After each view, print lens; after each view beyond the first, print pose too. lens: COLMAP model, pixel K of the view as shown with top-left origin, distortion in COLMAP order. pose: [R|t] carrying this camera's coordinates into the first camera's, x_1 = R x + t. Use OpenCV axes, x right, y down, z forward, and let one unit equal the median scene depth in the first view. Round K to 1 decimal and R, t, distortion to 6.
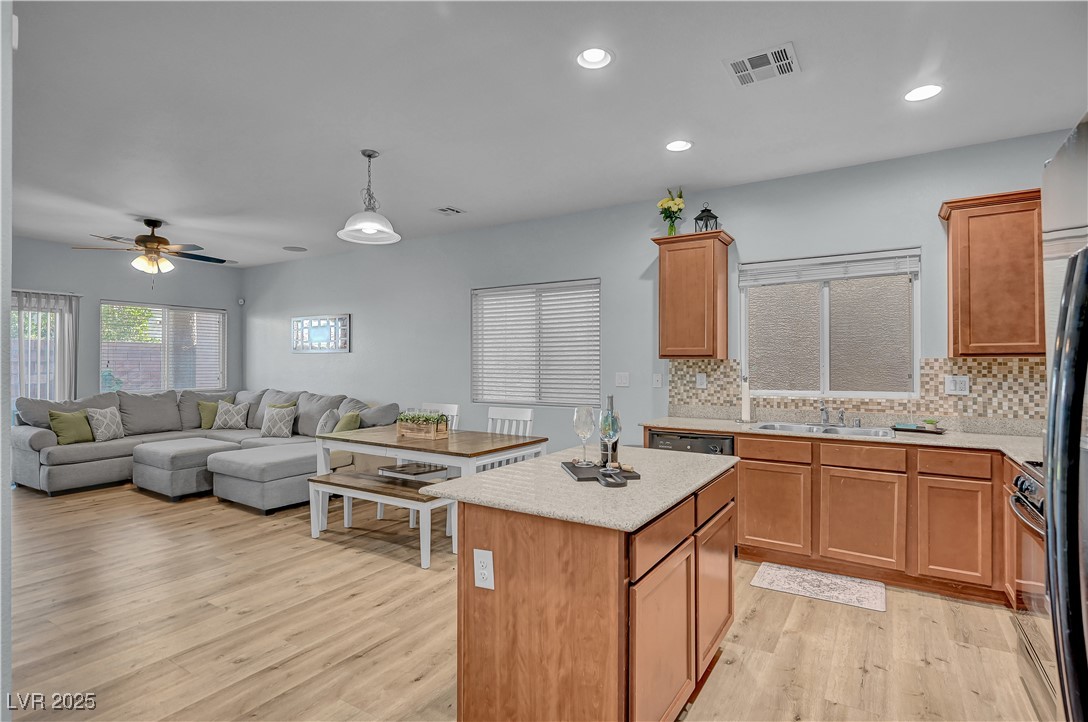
lens RADIAL K [[543.2, 0, 544.0], [0, 543.2, 361.0], [0, 0, 1]] dist [-0.002684, -0.000261]
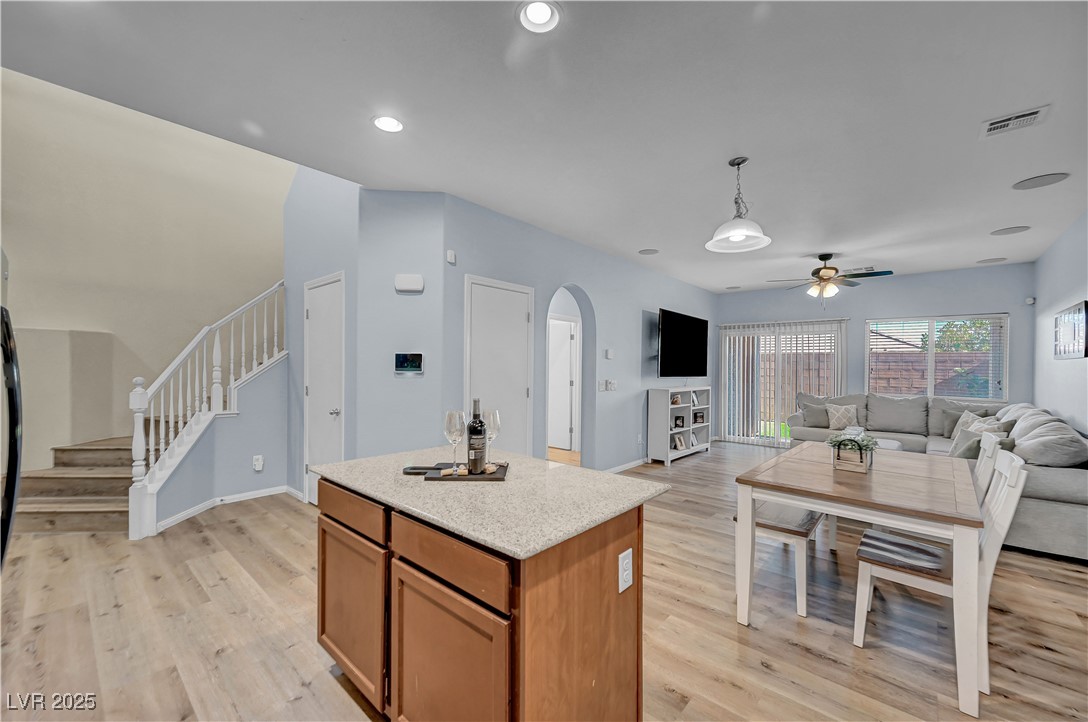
lens RADIAL K [[431.2, 0, 542.6], [0, 431.2, 368.7], [0, 0, 1]] dist [-0.001365, -0.000165]
pose [[-0.157739, 0.002906, -0.987477, 0.327258], [-0.010425, 0.999935, 0.004608, 0.003863], [0.987426, 0.011021, -0.157698, 0.479177]]
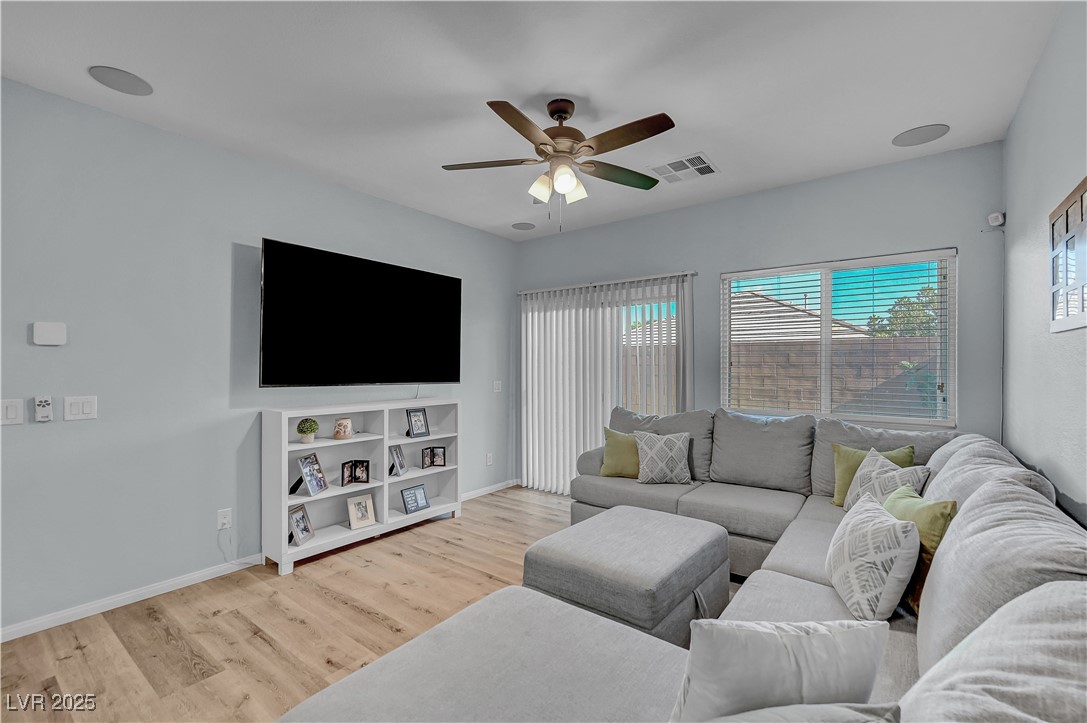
lens RADIAL K [[470.0, 0, 543.3], [0, 470.0, 365.2], [0, 0, 1]] dist [0.000974, -0.000139]
pose [[-0.089439, 0.000157, -0.995992, -0.229832], [0.002494, 0.999997, -0.000066, 0.003117], [0.995989, -0.002490, -0.089439, 0.947327]]
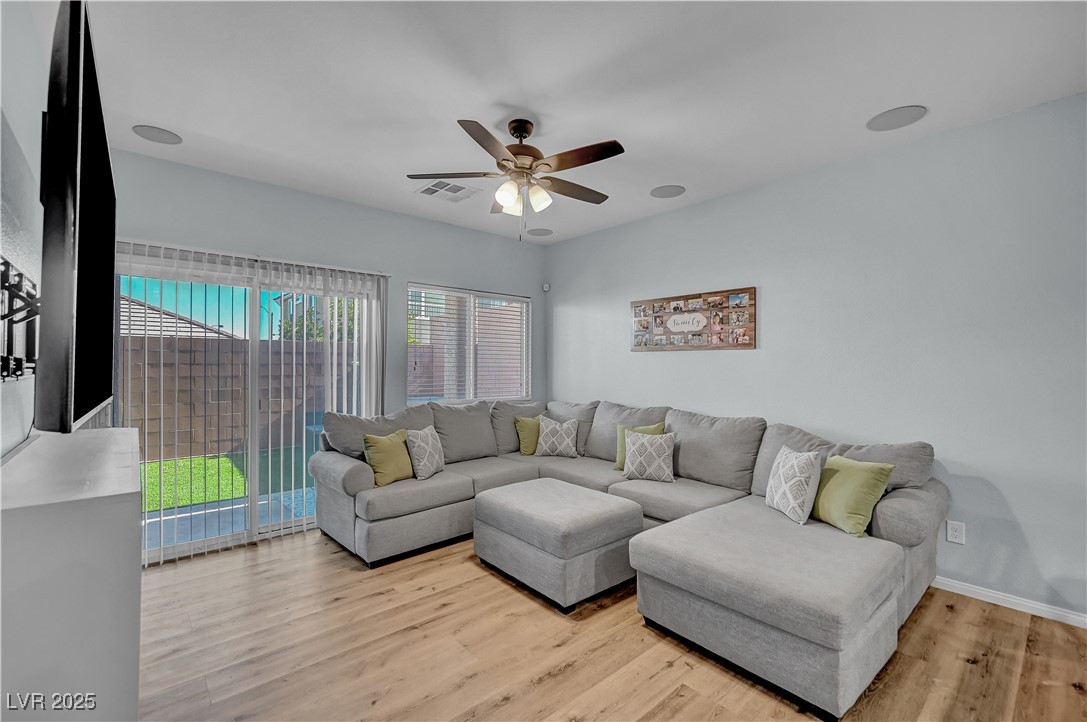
lens RADIAL K [[472.4, 0, 543.5], [0, 472.4, 361.0], [0, 0, 1]] dist [0.001200, -0.000017]
pose [[0.959025, -0.003595, -0.283297, -0.509839], [0.001674, 0.999974, -0.007021, 0.003255], [0.283315, 0.006259, 0.959007, 0.475475]]
